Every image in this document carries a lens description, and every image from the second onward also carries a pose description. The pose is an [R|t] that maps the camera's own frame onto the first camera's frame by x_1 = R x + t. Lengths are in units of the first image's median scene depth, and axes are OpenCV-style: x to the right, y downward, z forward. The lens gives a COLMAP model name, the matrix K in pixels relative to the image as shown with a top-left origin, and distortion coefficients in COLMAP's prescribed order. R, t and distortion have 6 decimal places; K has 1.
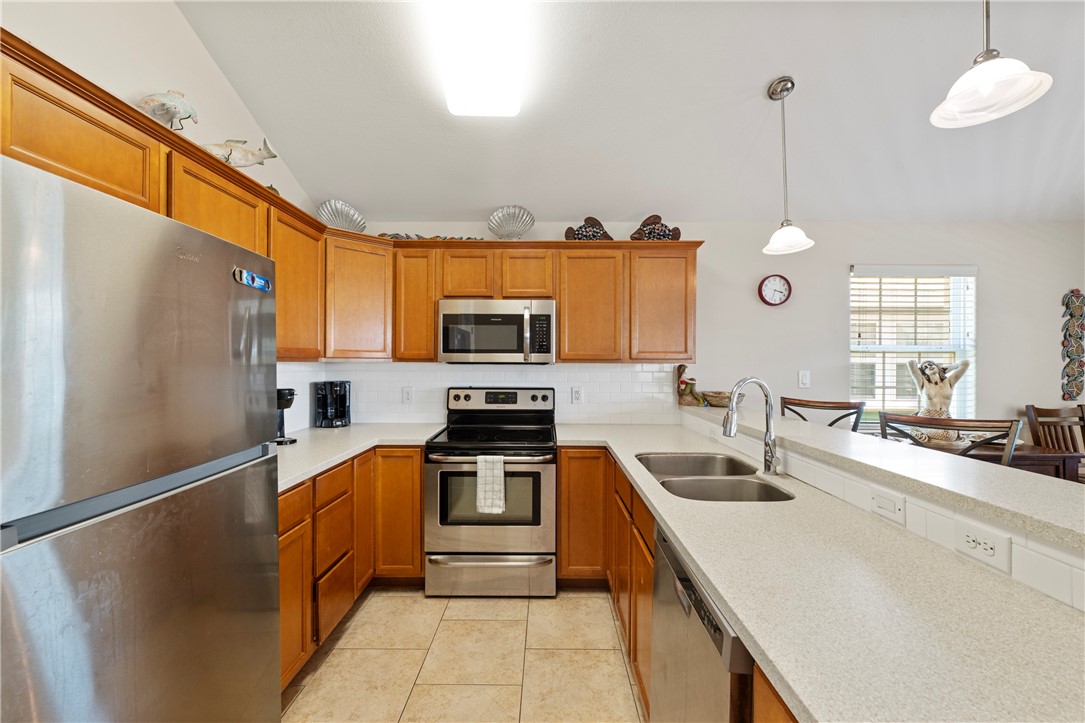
lens RADIAL K [[431.1, 0, 541.7], [0, 431.1, 363.3], [0, 0, 1]] dist [-0.000937, 0.001524]
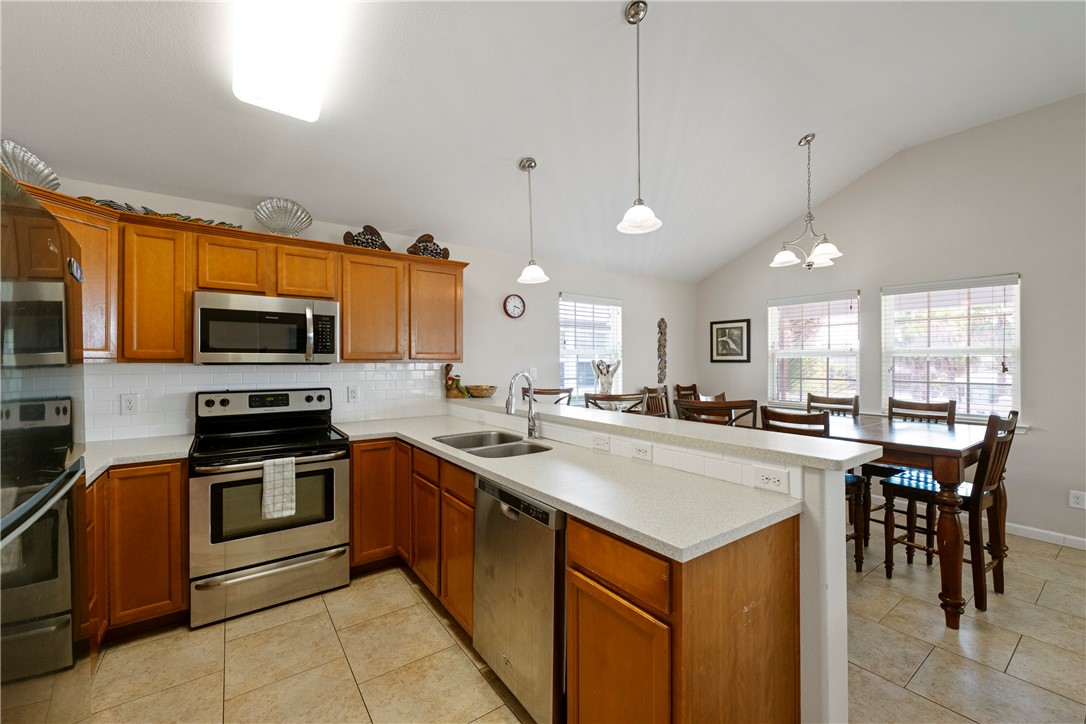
lens RADIAL K [[431.5, 0, 544.1], [0, 431.5, 361.8], [0, 0, 1]] dist [-0.000937, 0.001524]
pose [[0.806823, -0.004353, 0.590777, -0.171942], [0.006411, 0.999978, -0.001387, 0.001013], [-0.590758, 0.004907, 0.806834, -0.114547]]
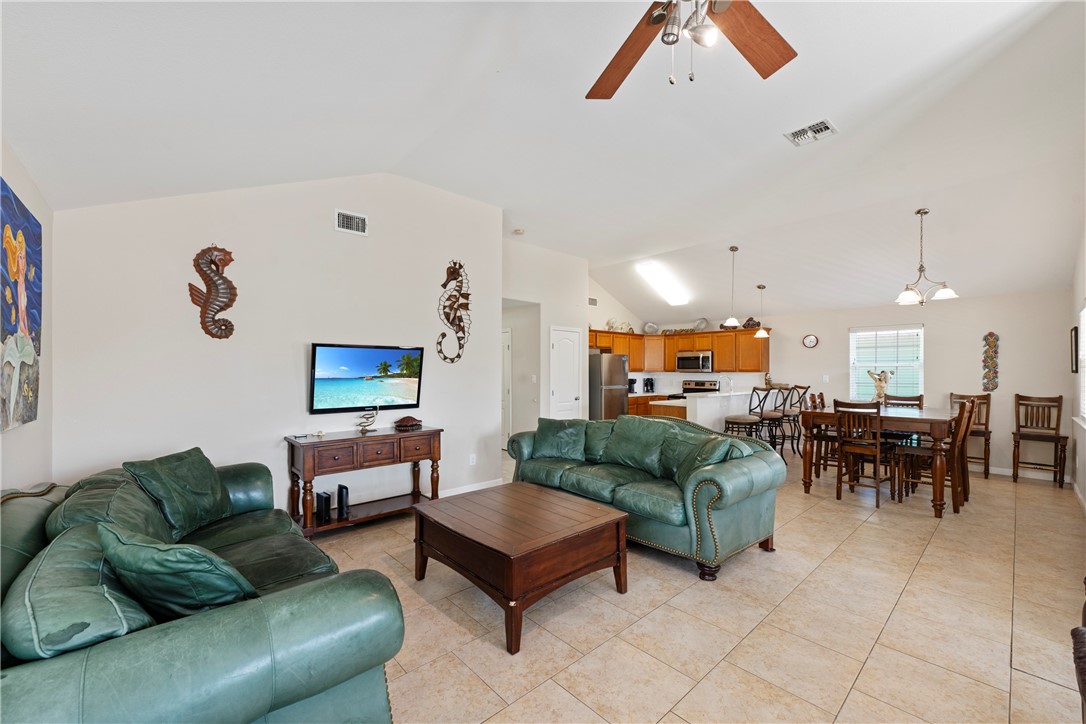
lens RADIAL K [[431.5, 0, 540.8], [0, 431.5, 373.7], [0, 0, 1]] dist [-0.000937, 0.001524]
pose [[0.669879, -0.000372, -0.742471, 1.394469], [-0.005525, 0.999970, -0.005487, 0.031994], [0.742450, 0.007778, 0.669856, -1.802497]]
